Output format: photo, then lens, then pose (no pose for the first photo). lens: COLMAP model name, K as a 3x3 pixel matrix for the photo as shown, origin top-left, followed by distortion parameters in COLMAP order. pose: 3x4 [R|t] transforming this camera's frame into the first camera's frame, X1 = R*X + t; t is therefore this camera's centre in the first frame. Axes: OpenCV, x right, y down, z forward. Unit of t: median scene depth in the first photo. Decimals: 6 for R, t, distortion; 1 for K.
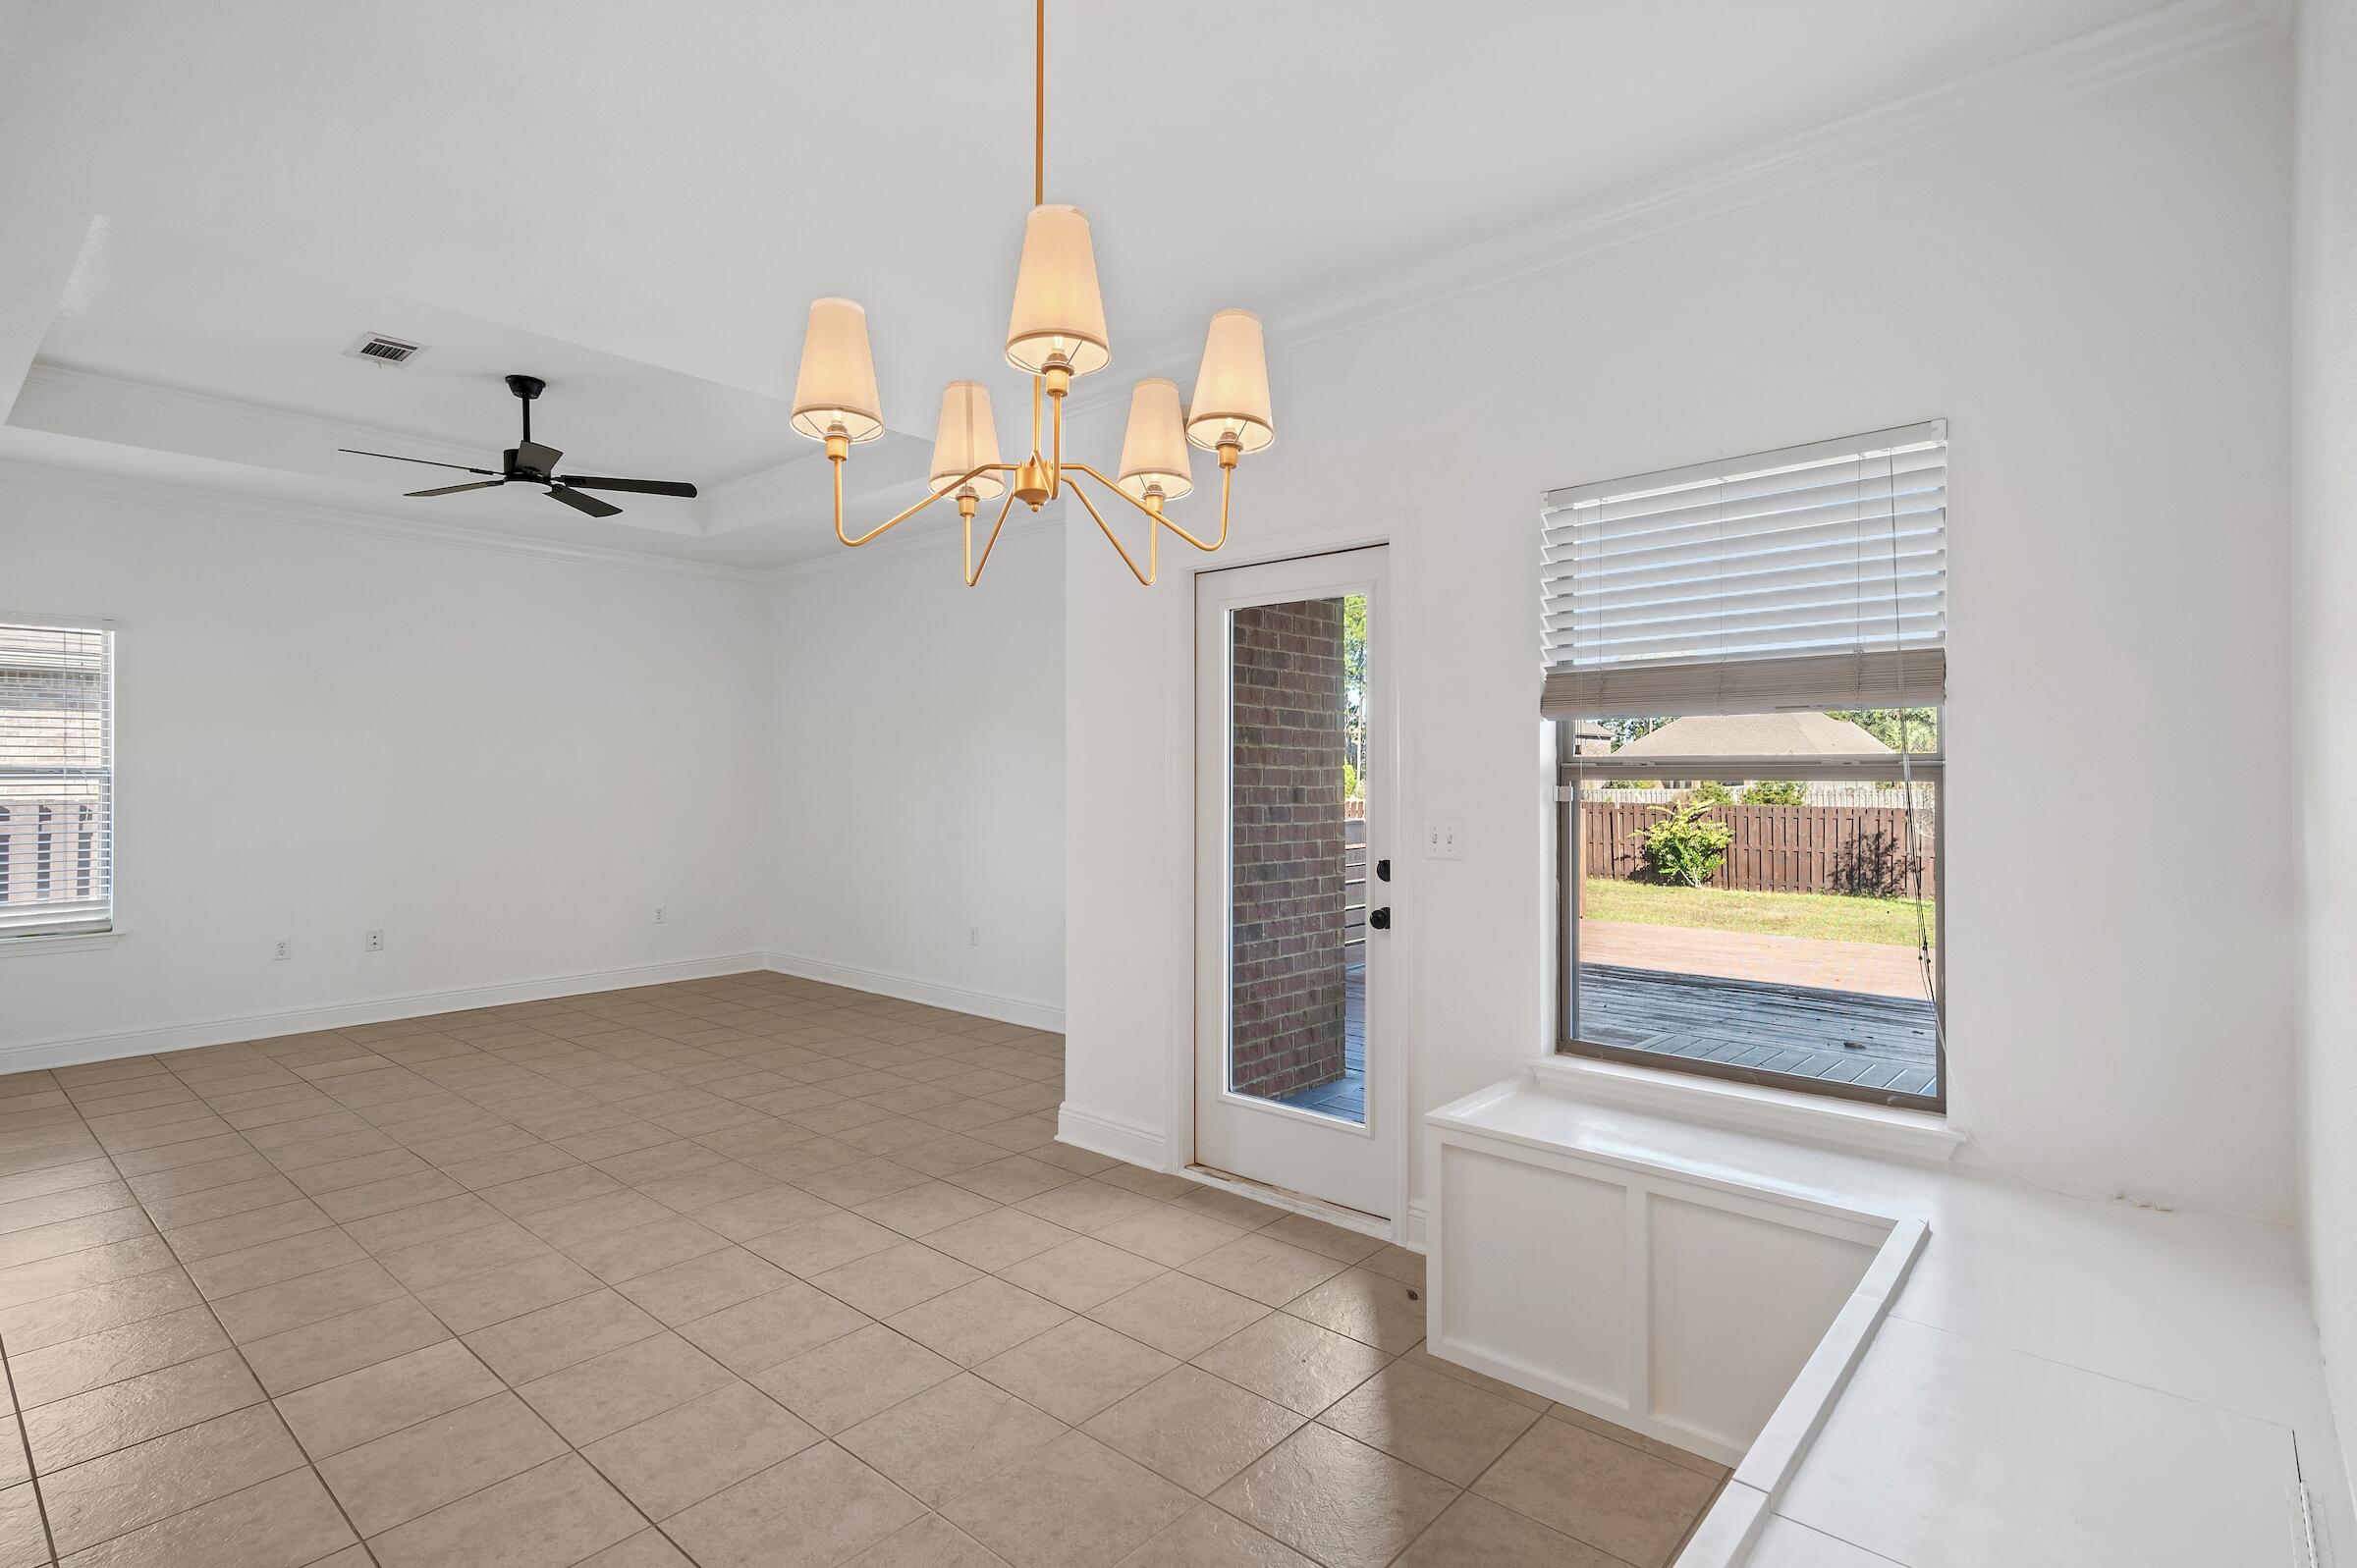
lens RADIAL K [[1125.1, 0, 1178.5], [0, 1125.1, 784.0], [0, 0, 1]] dist [0.013218, -0.000171]
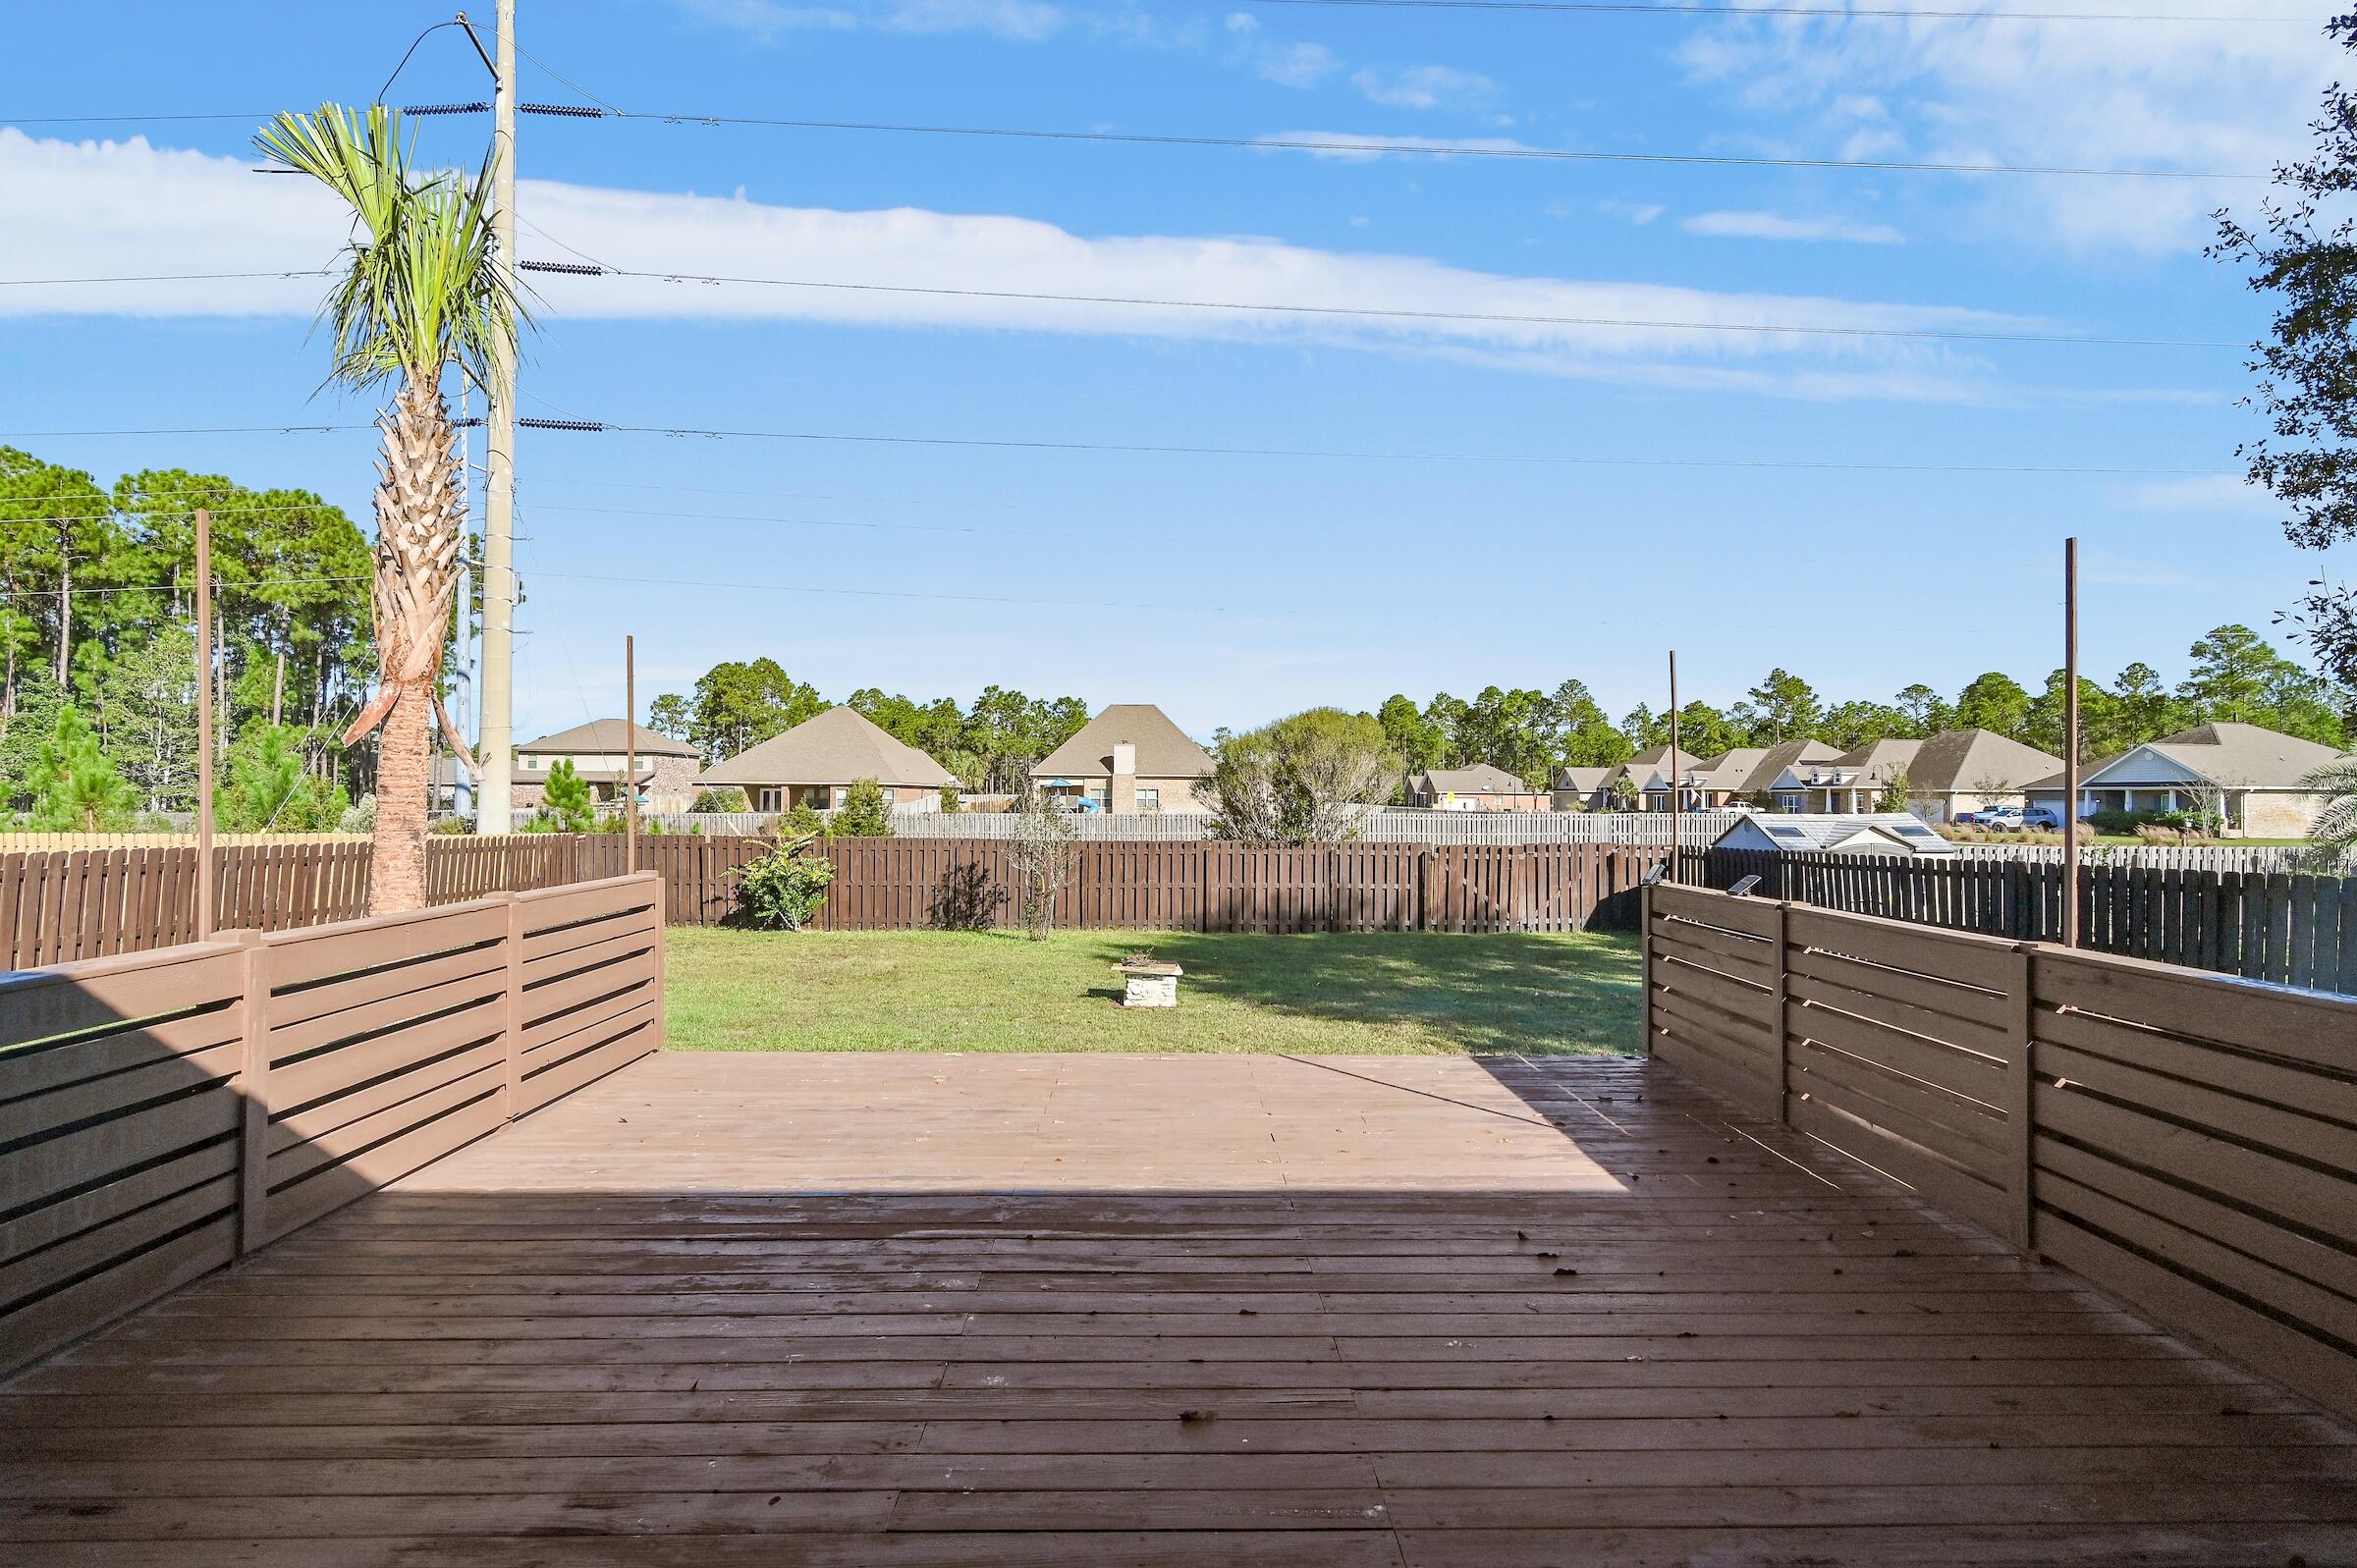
lens RADIAL K [[1145.2, 0, 1174.9], [0, 1145.2, 781.3], [0, 0, 1]] dist [-0.000469, -0.000036]
pose [[0.724641, 0.017020, 0.688916, 0.052479], [-0.003887, 0.999780, -0.020611, -0.008810], [-0.689116, 0.012258, 0.724548, 0.141346]]
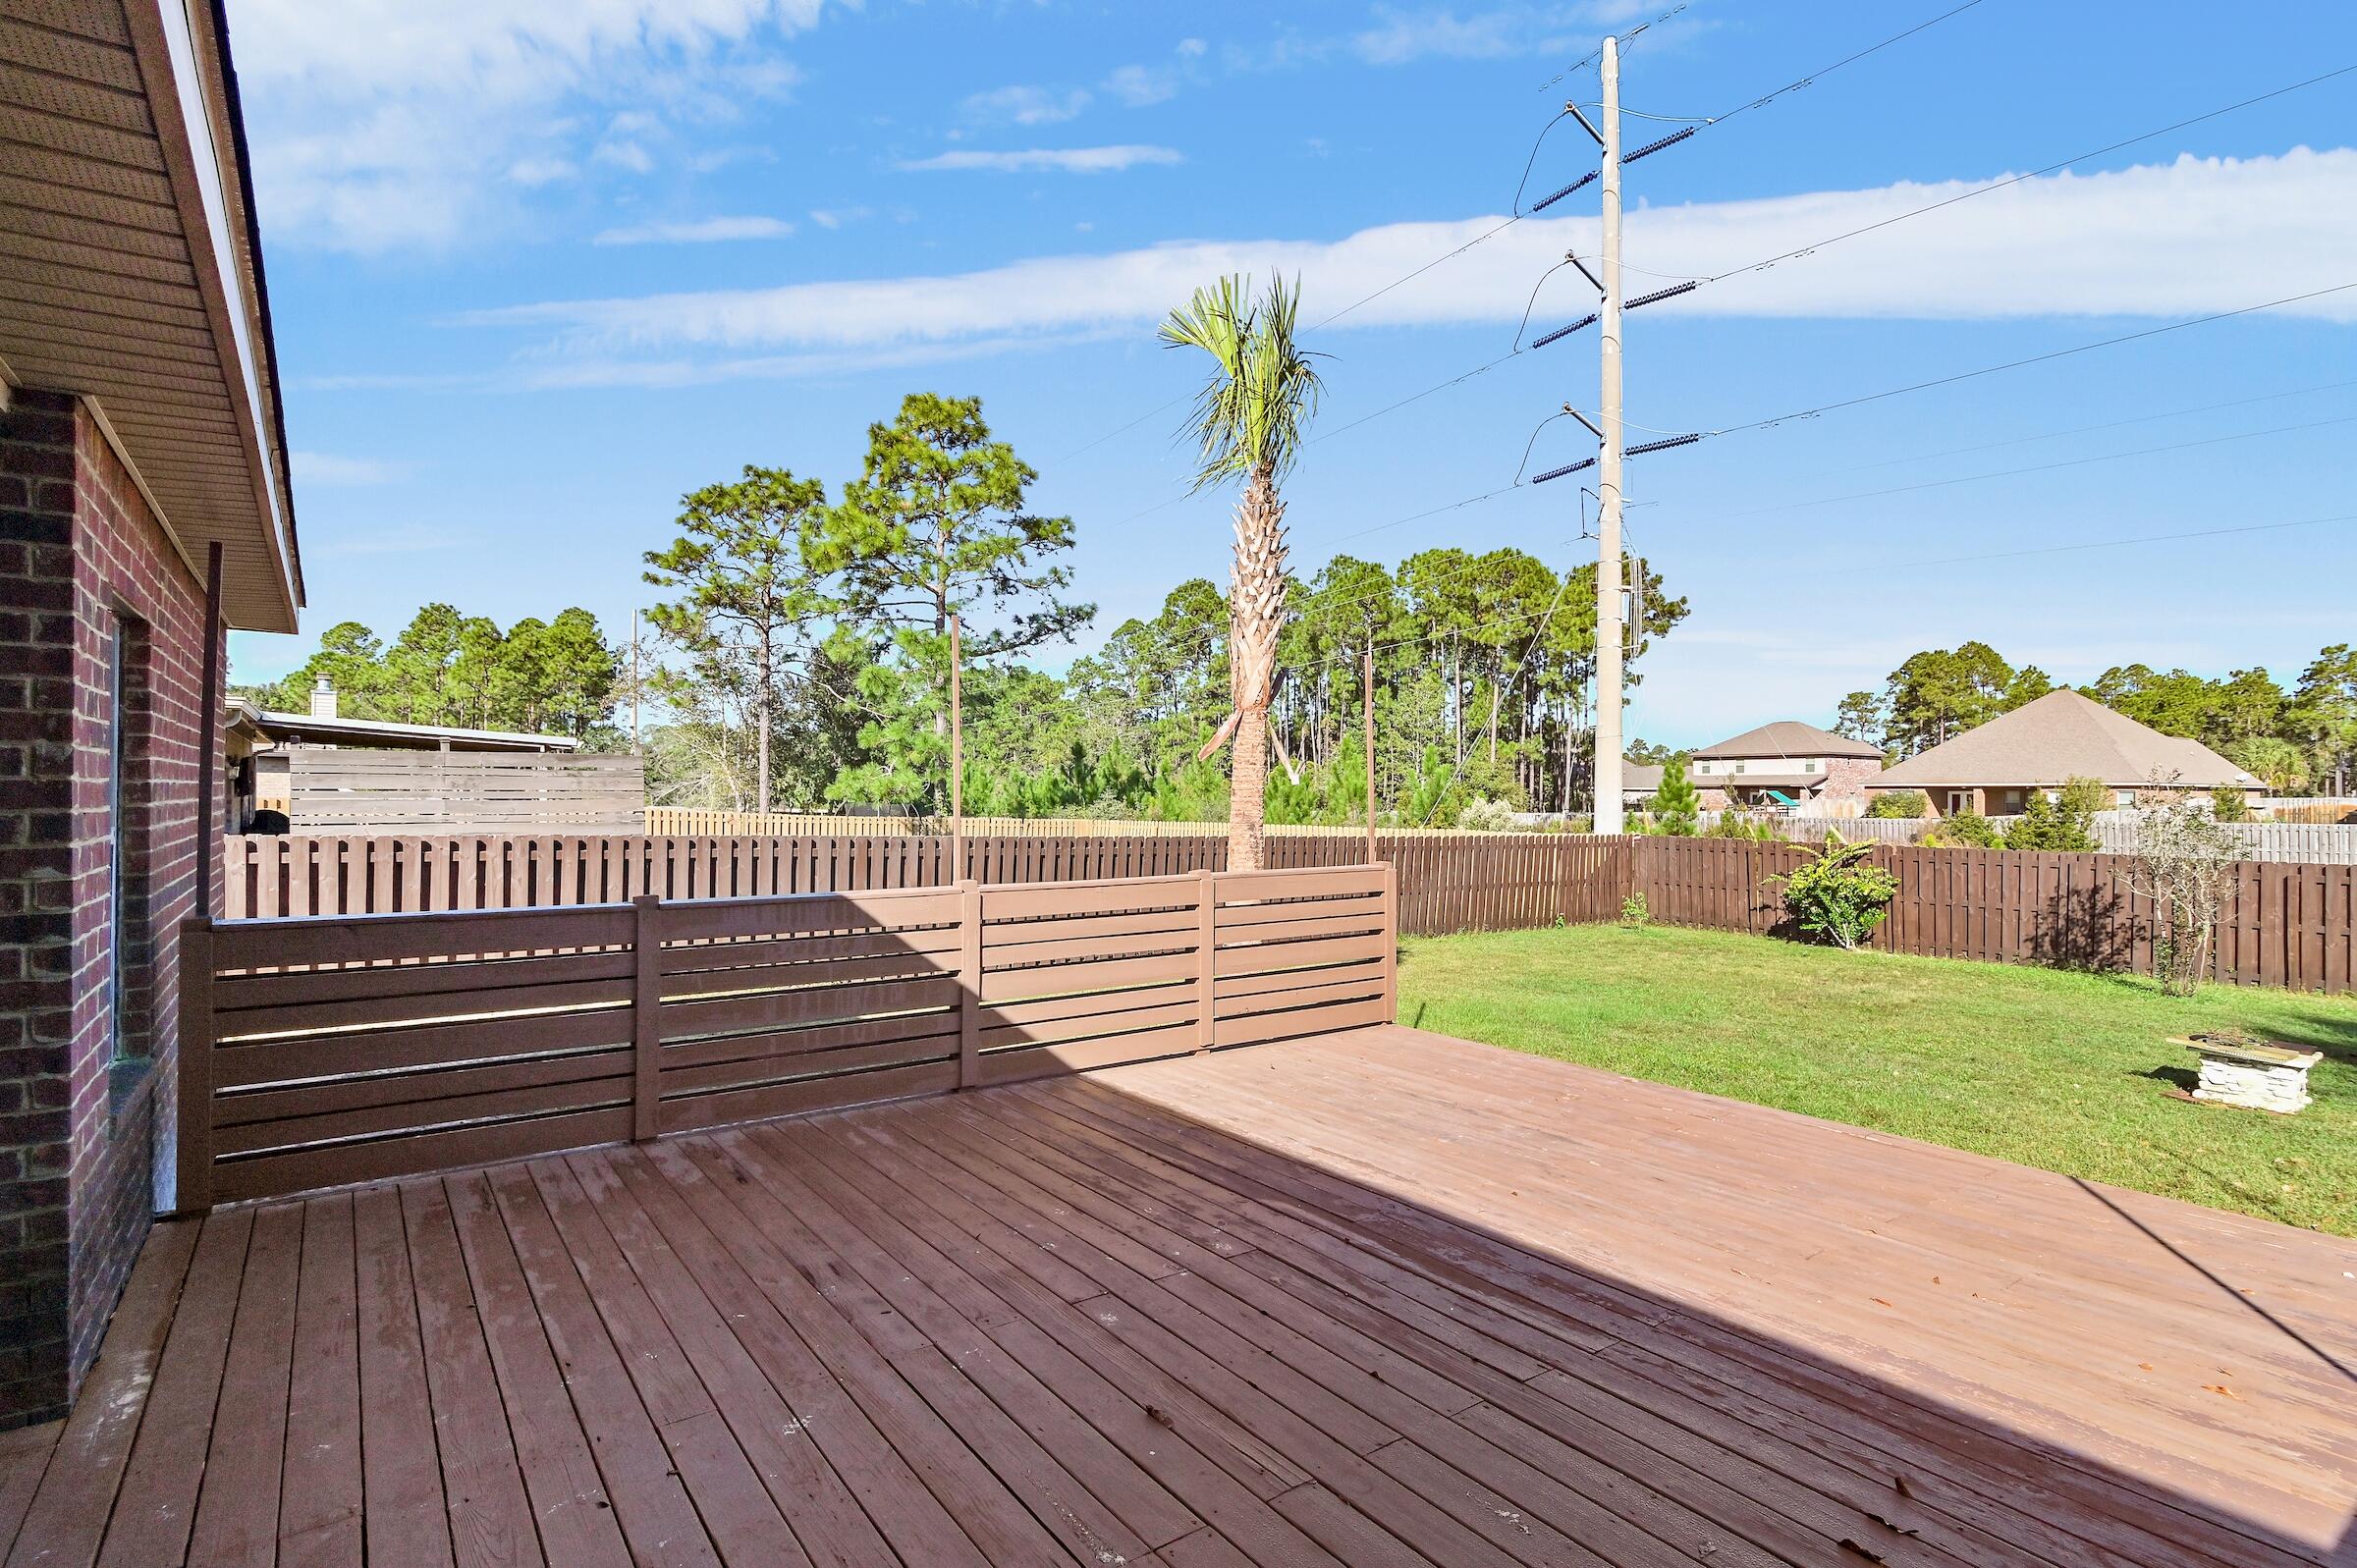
lens RADIAL K [[1145.2, 0, 1174.9], [0, 1145.2, 781.3], [0, 0, 1]] dist [-0.000469, -0.000036]
pose [[0.979894, 0.004775, -0.199461, 0.155557], [-0.008499, 0.999805, -0.017819, -0.008409], [0.199337, 0.019156, 0.979744, 0.112430]]
